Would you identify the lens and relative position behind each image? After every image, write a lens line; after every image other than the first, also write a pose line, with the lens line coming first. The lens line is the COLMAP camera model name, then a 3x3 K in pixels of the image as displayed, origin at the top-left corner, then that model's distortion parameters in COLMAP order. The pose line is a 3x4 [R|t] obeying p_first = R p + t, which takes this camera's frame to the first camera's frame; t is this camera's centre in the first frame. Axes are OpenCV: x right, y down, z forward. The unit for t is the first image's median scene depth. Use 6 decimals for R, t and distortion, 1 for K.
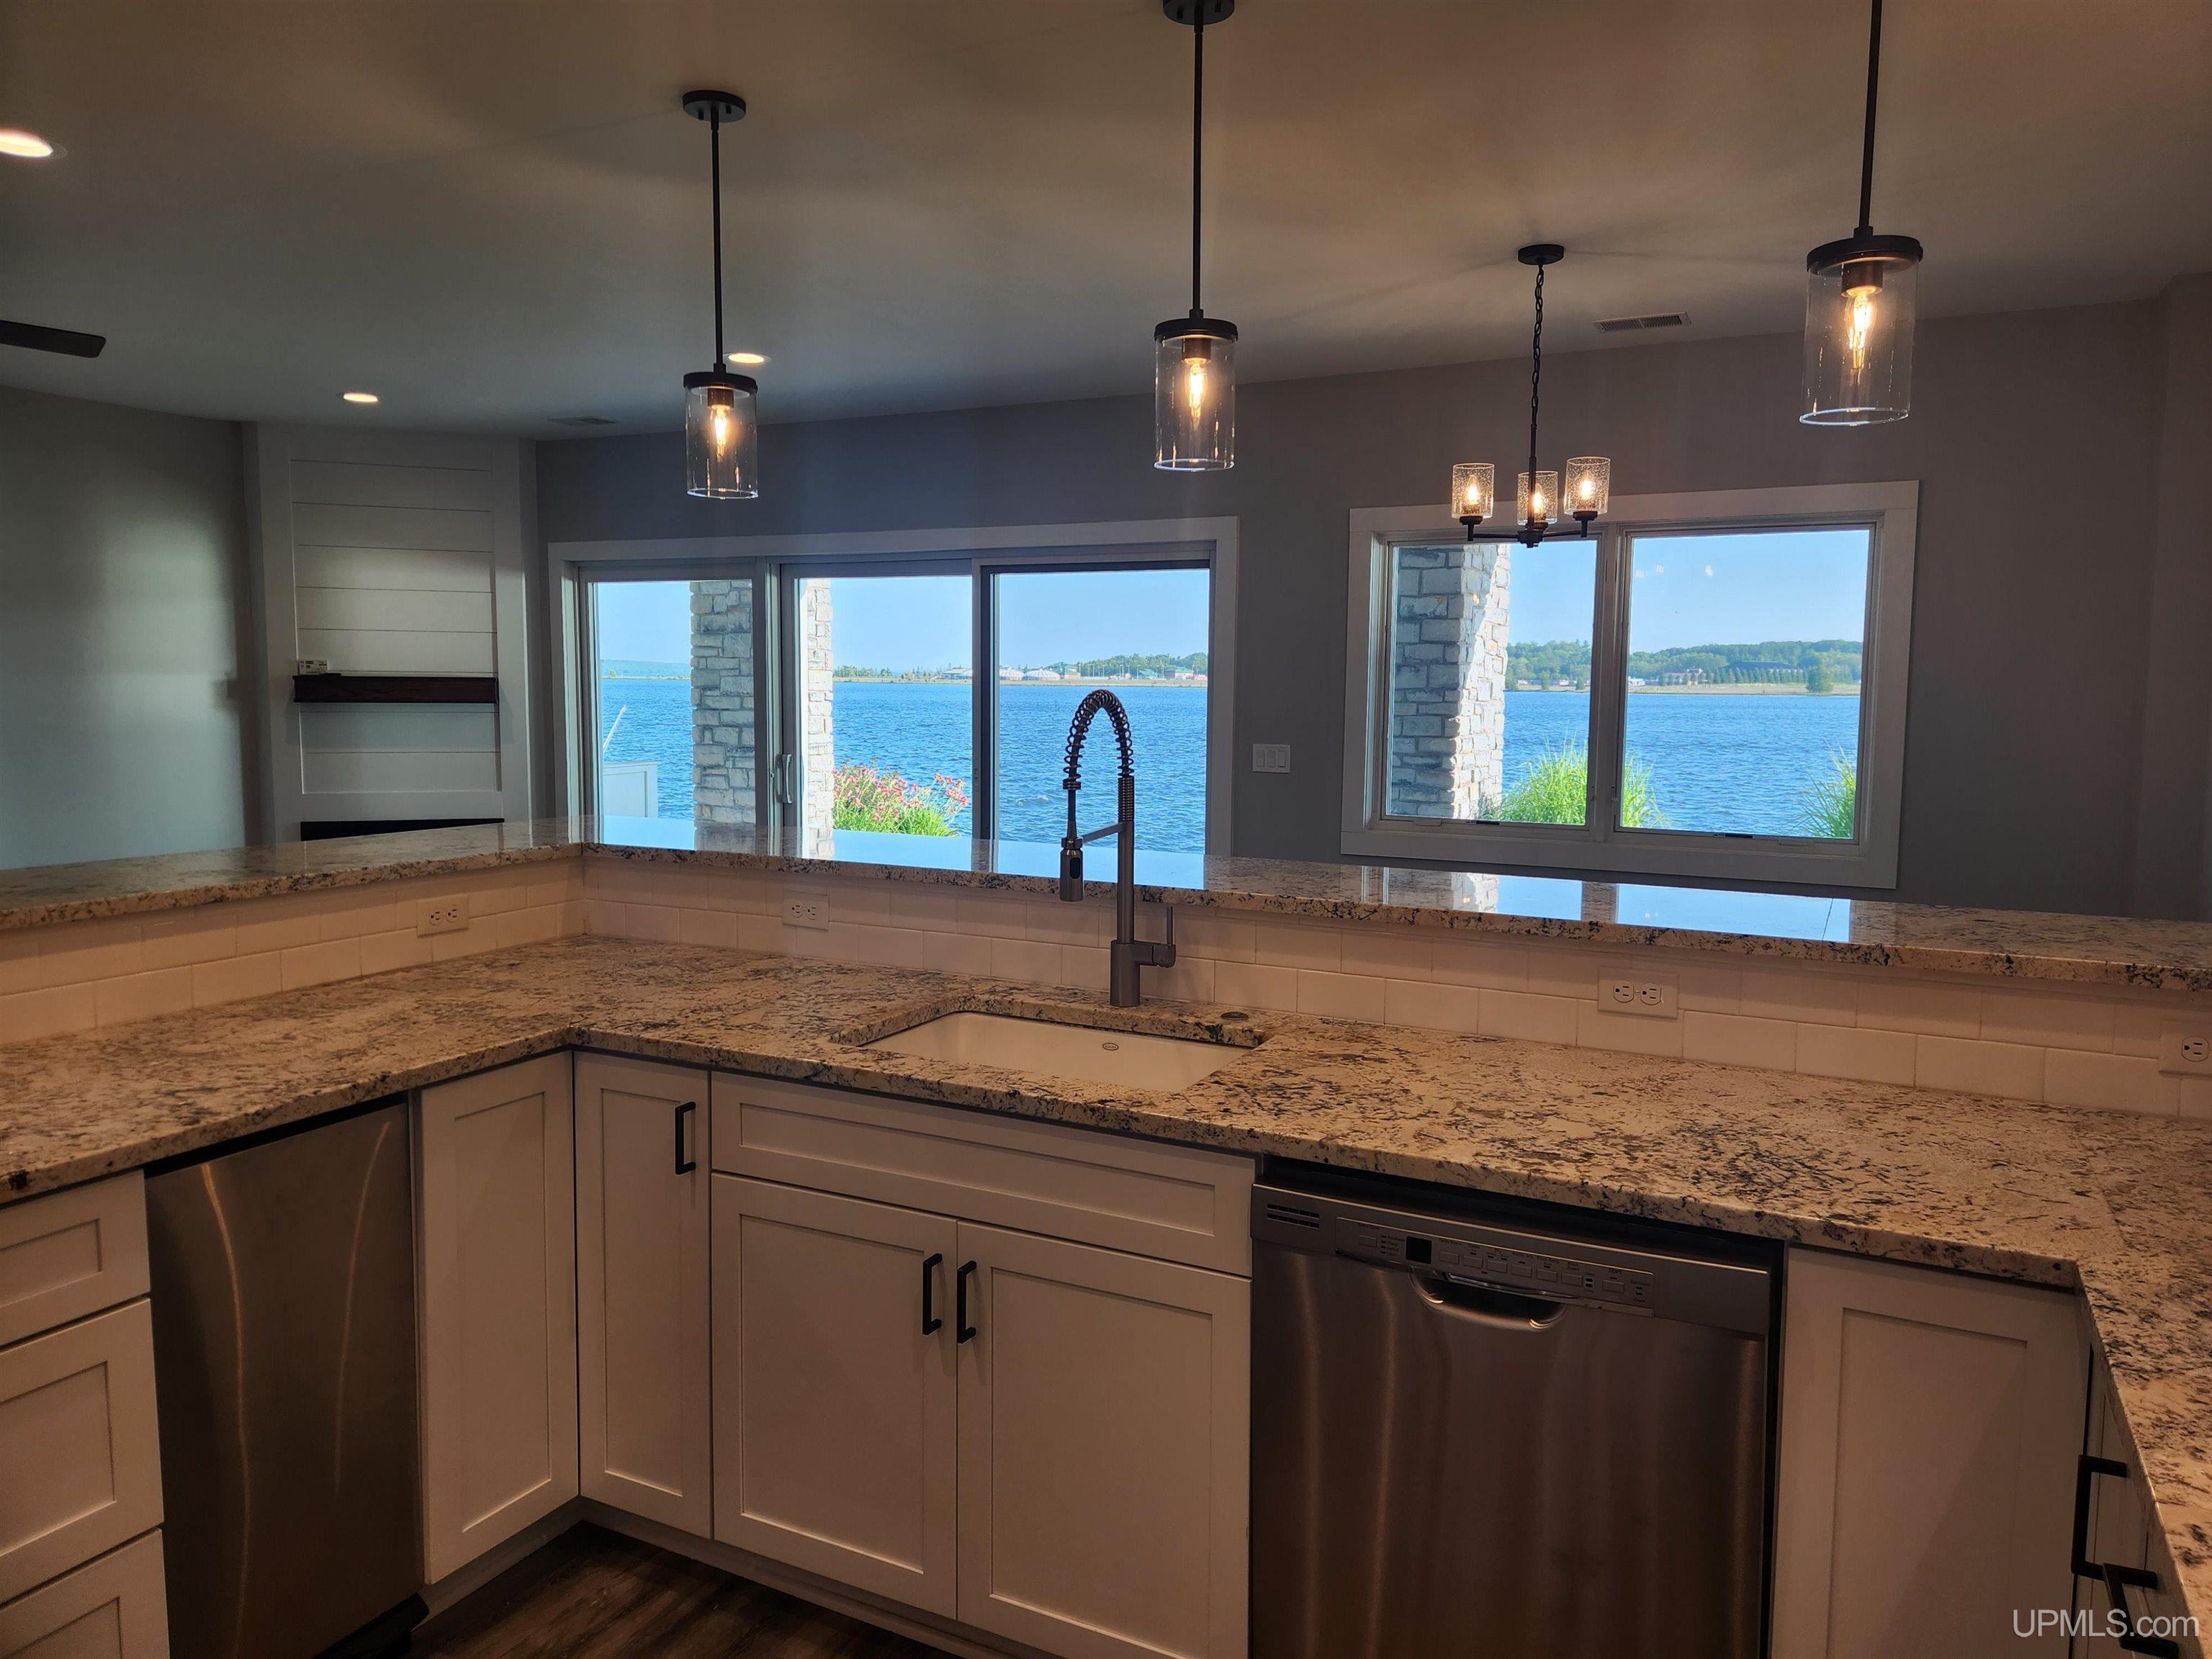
lens RADIAL K [[1504.6, 0, 1127.7], [0, 1504.6, 809.5], [0, 0, 1]] dist [0.081905, -0.066405]
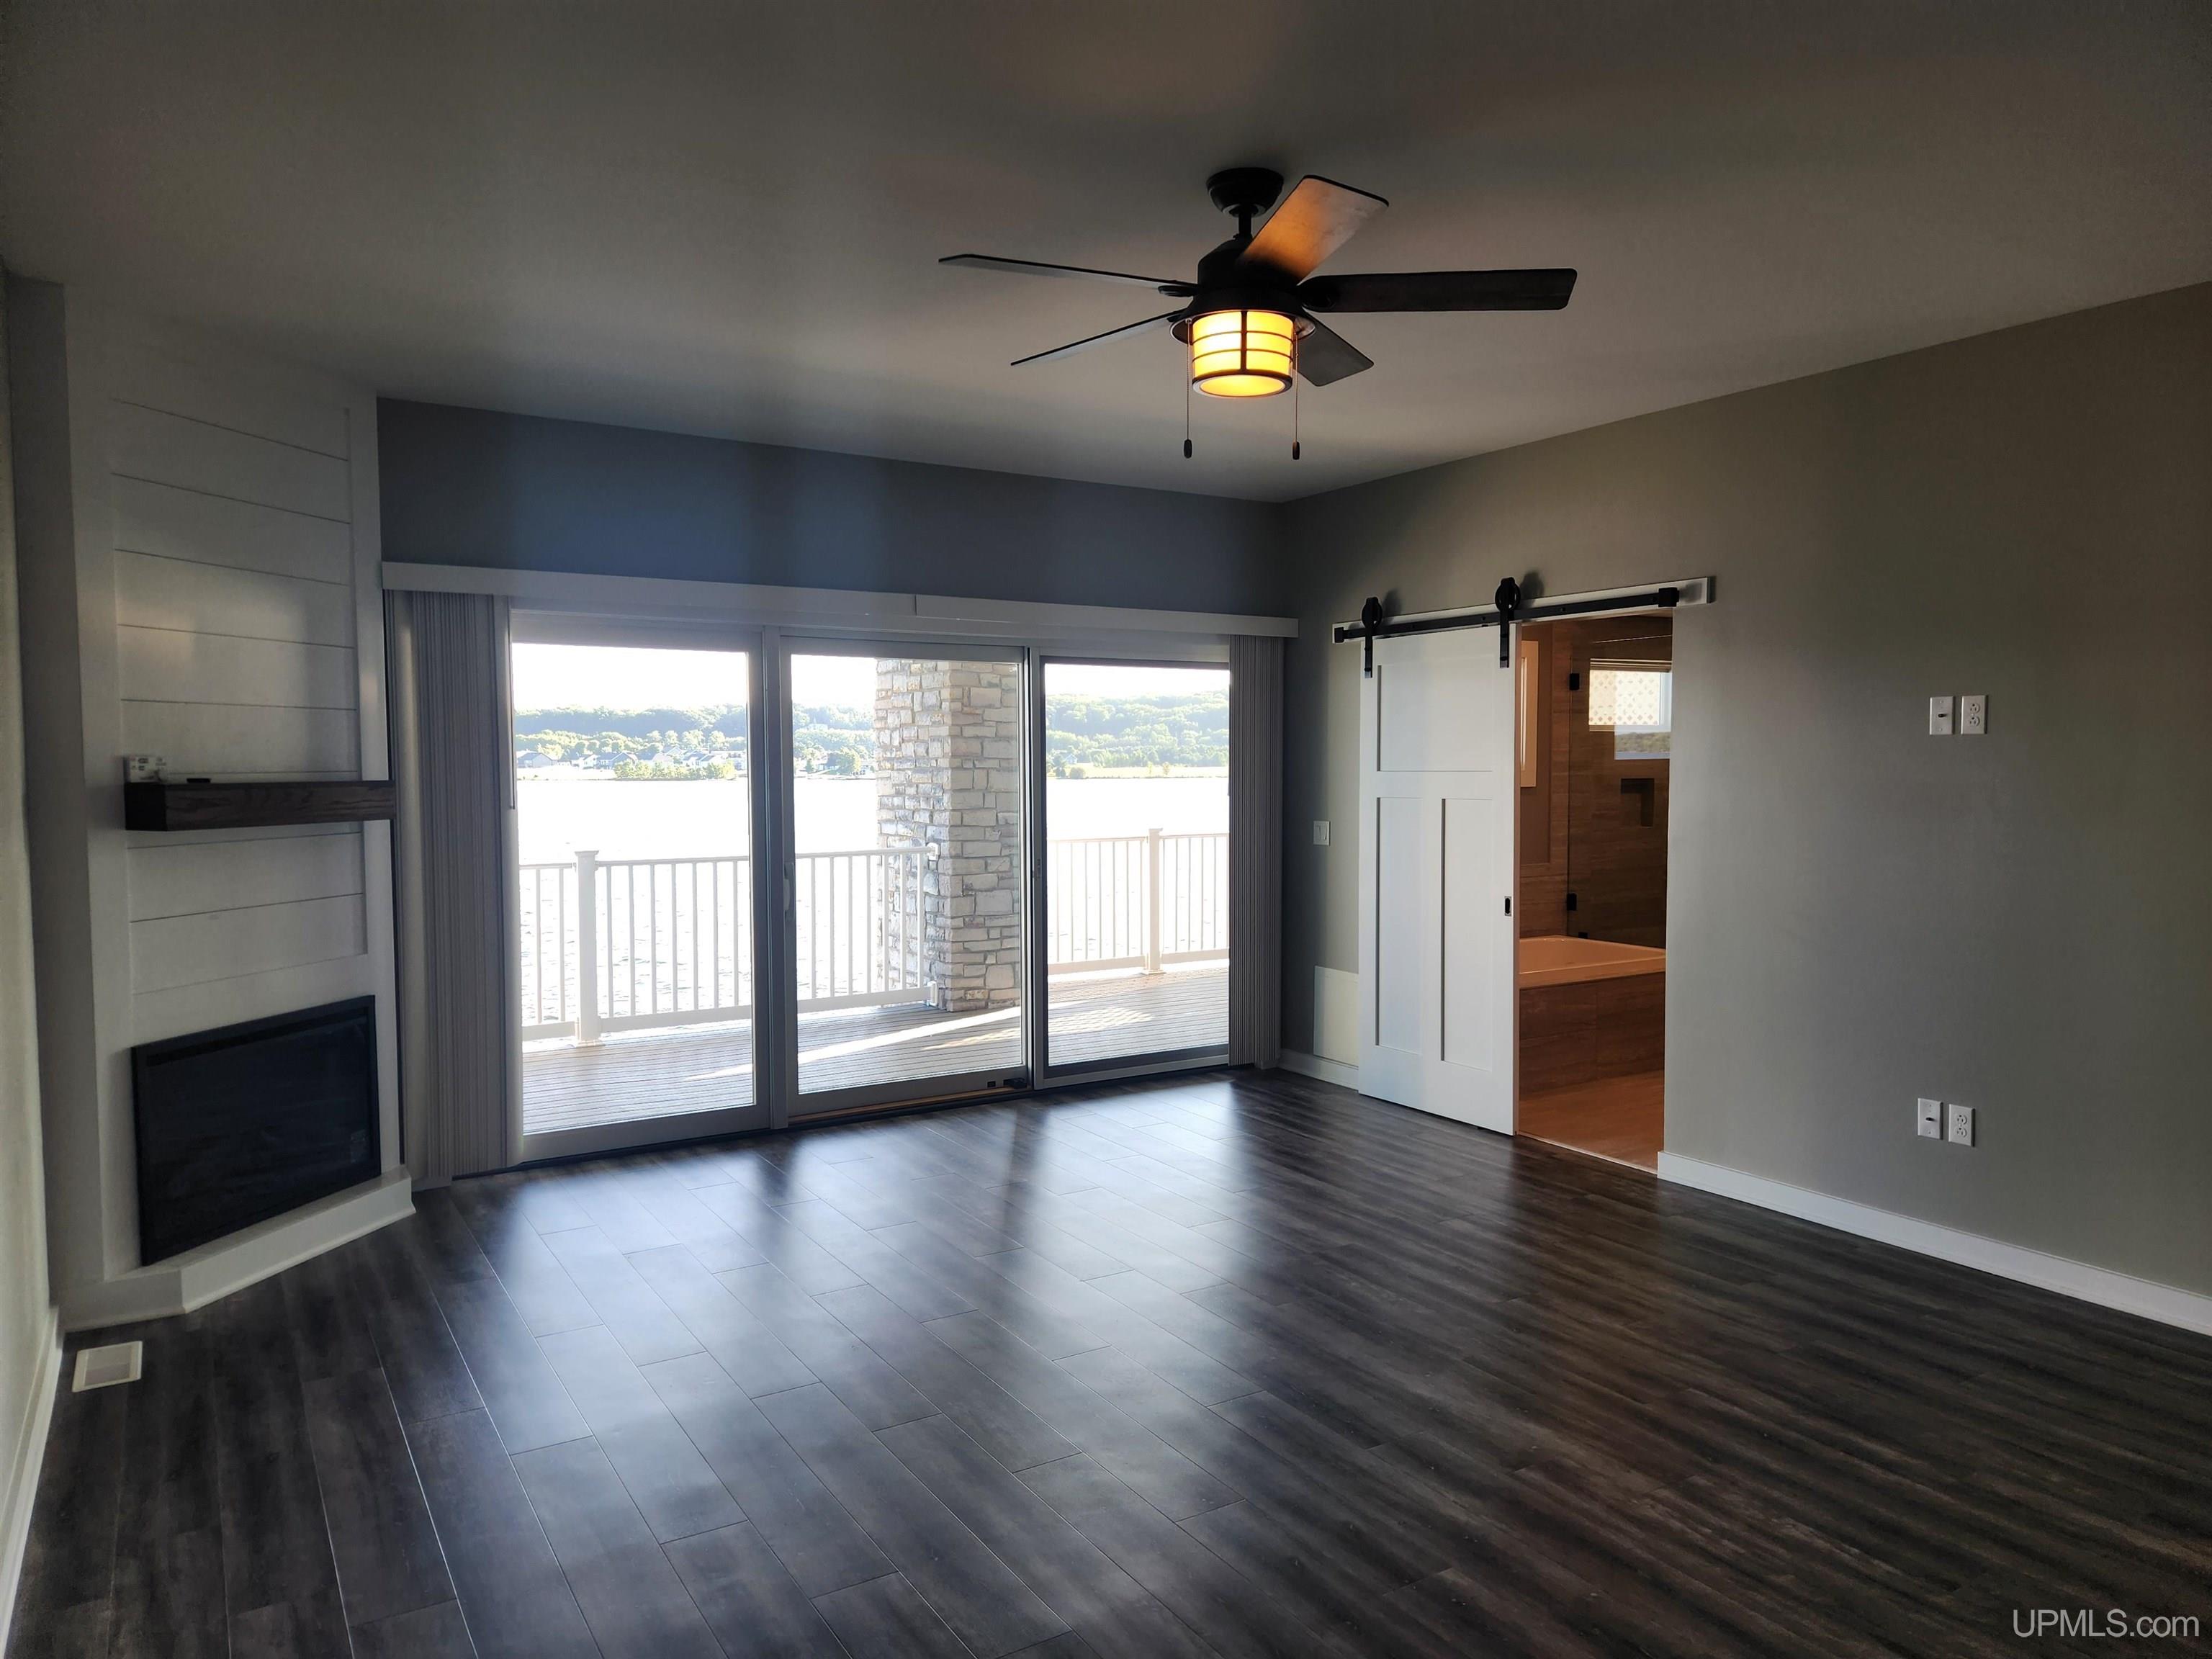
lens RADIAL K [[1504.6, 0, 1105.0], [0, 1504.6, 837.0], [0, 0, 1]] dist [0.081905, -0.066405]
pose [[0.515199, -0.054490, 0.855336, -0.804522], [0.084307, 0.996359, 0.012693, -0.043731], [-0.852914, 0.065572, 0.517918, 0.399091]]
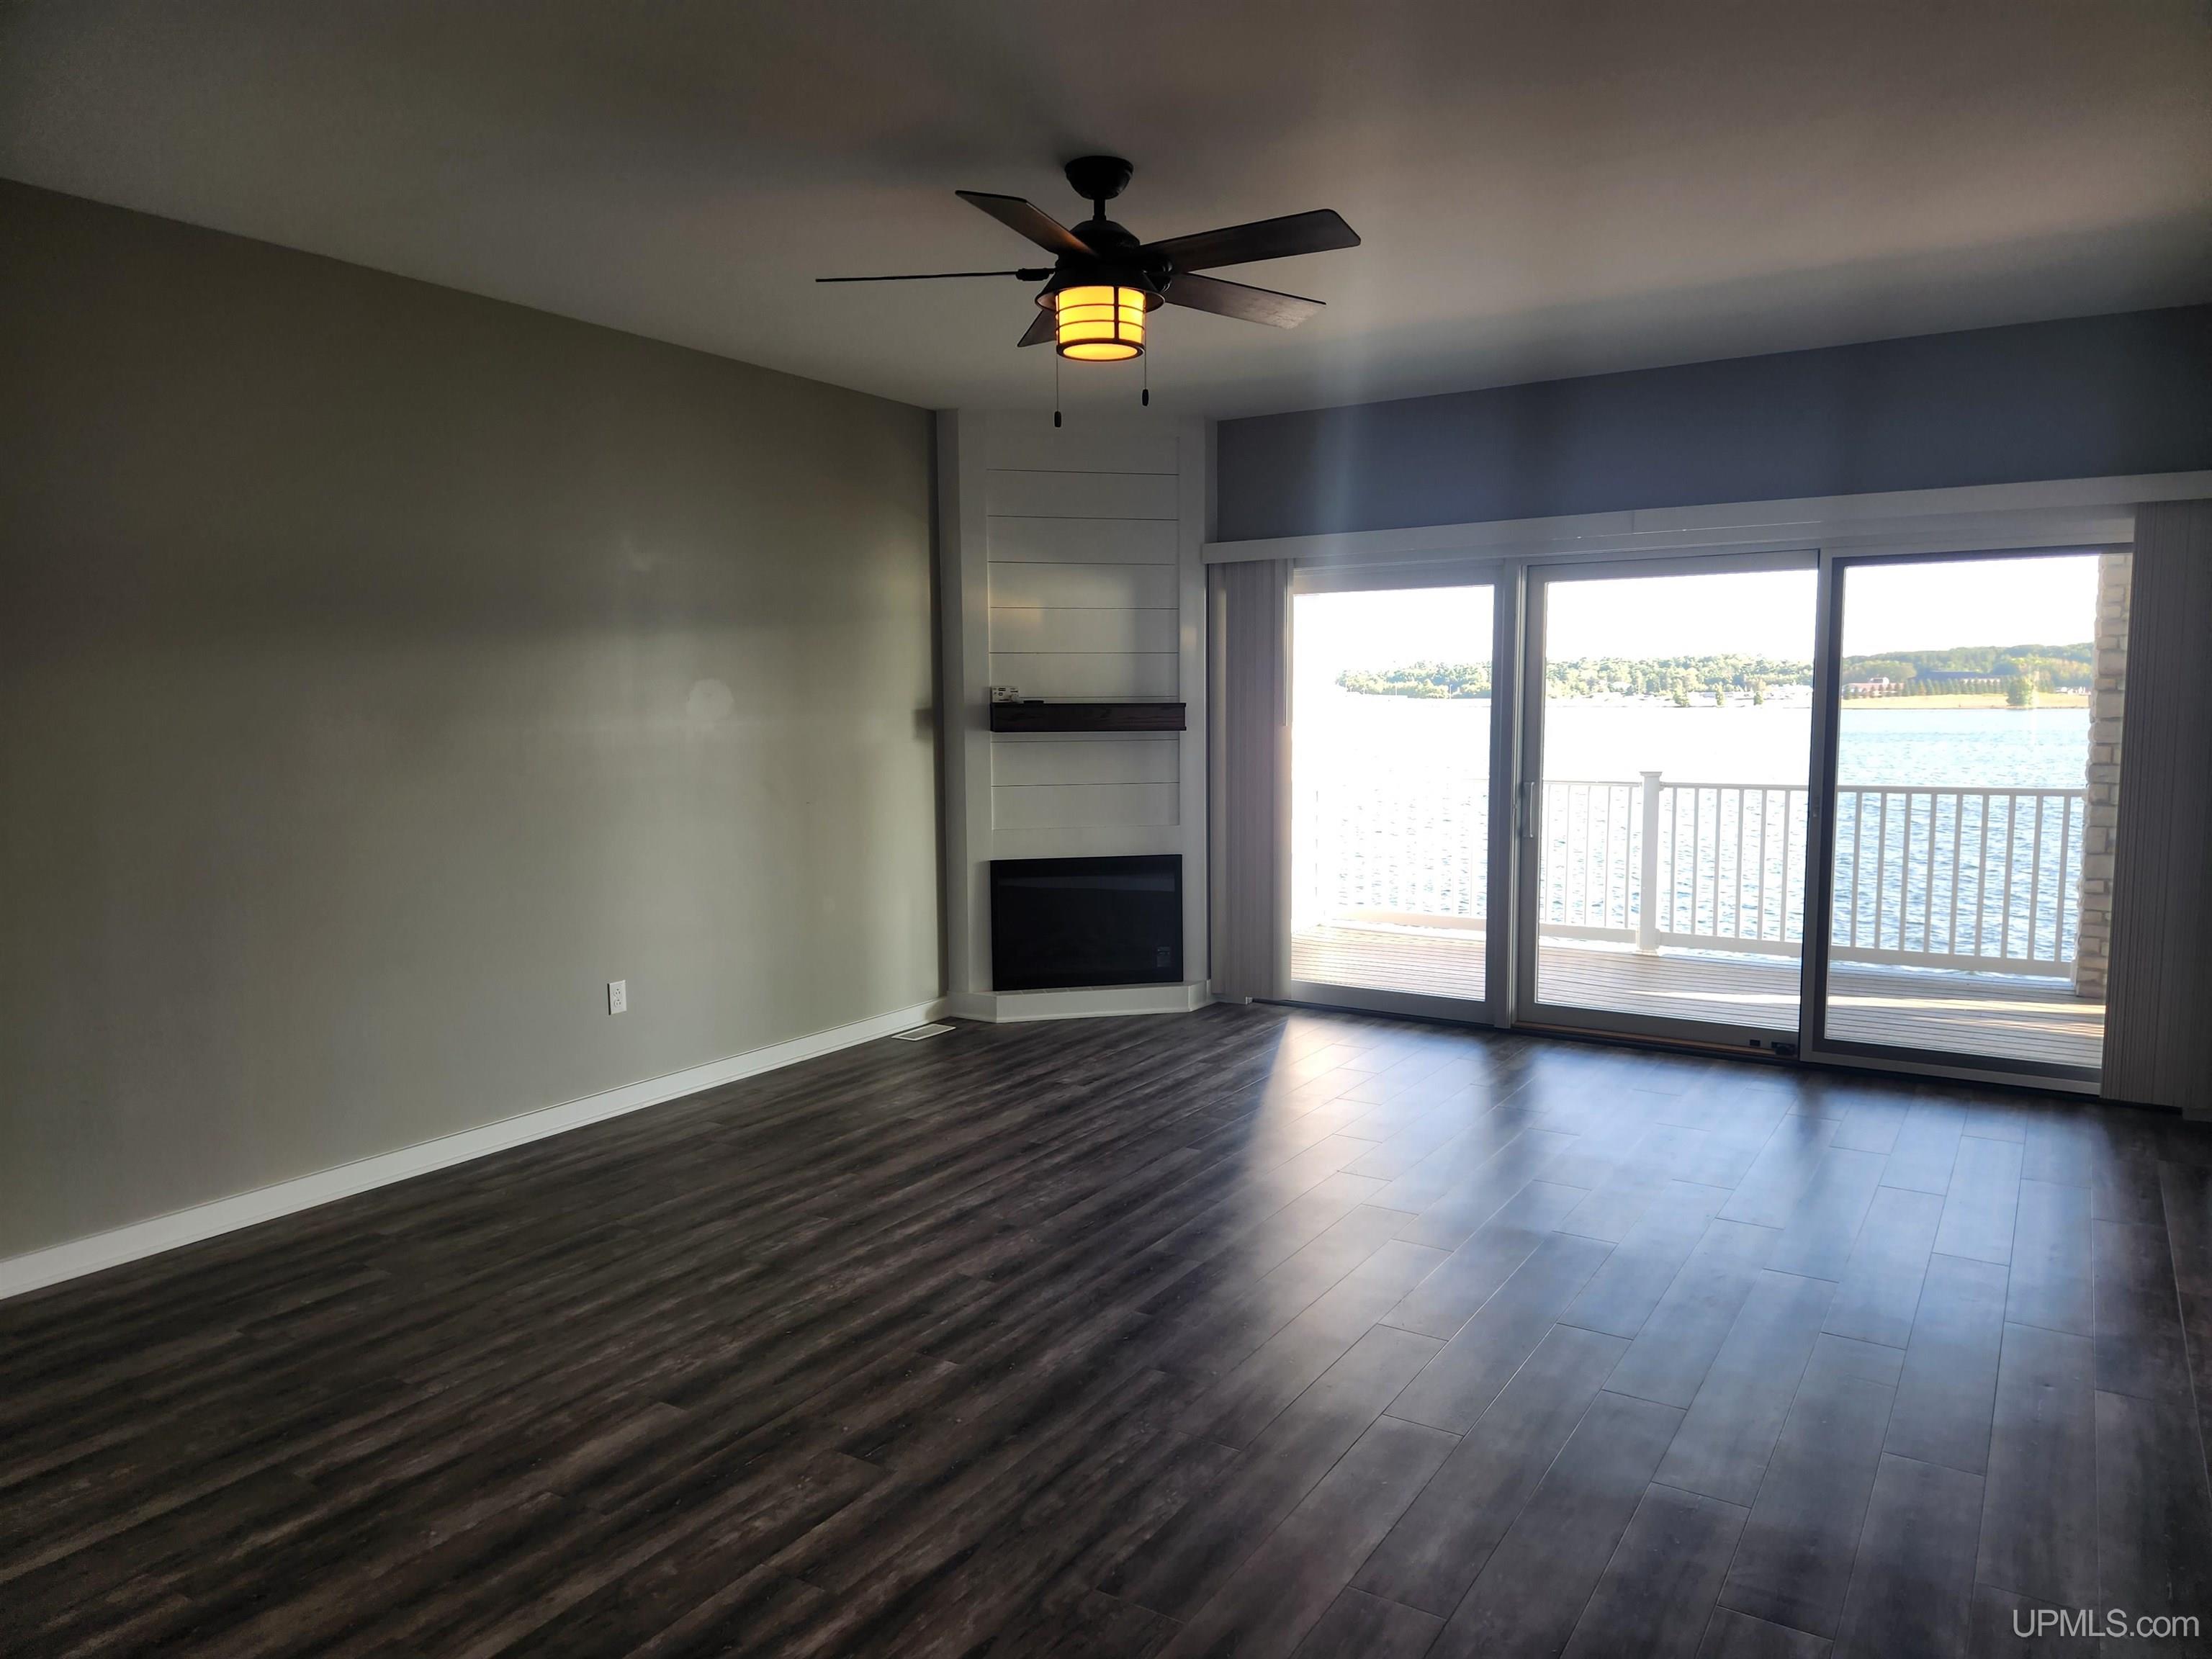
lens RADIAL K [[1504.6, 0, 1135.8], [0, 1504.6, 851.1], [0, 0, 1]] dist [0.081905, -0.066405]
pose [[0.996156, -0.004939, -0.087462, -0.360563], [0.006205, 0.999880, 0.014204, -0.010114], [0.087382, -0.014692, 0.996067, 0.098796]]
